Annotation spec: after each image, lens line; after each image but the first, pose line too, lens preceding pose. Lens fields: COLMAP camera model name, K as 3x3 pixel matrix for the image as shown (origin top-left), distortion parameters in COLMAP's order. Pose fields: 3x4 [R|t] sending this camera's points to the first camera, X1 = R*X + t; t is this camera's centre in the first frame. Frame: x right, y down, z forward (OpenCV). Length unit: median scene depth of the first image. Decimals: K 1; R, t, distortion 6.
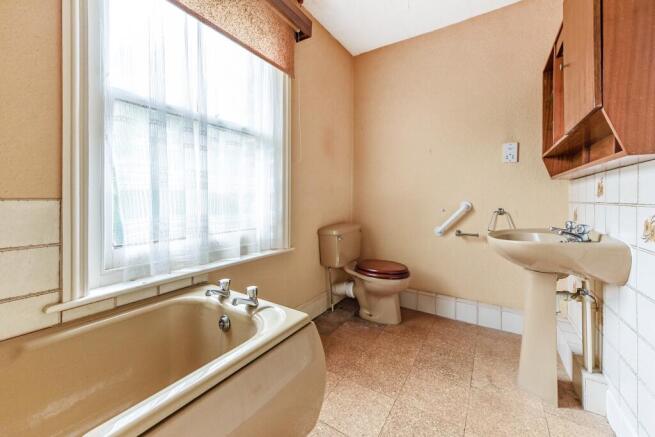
lens RADIAL K [[260.2, 0, 304.2], [0, 260.2, 201.6], [0, 0, 1]] dist [-0.008240, -0.000955]
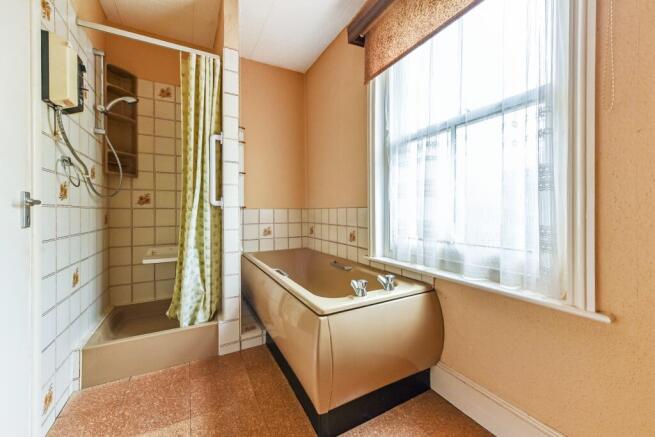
lens RADIAL K [[260.2, 0, 327.2], [0, 260.2, 212.7], [0, 0, 1]] dist [-0.008240, -0.000955]
pose [[-0.455236, 0.007474, -0.890340, 0.701567], [-0.001426, 0.999957, 0.009123, 0.009277], [0.890370, 0.005423, -0.455206, 1.044128]]
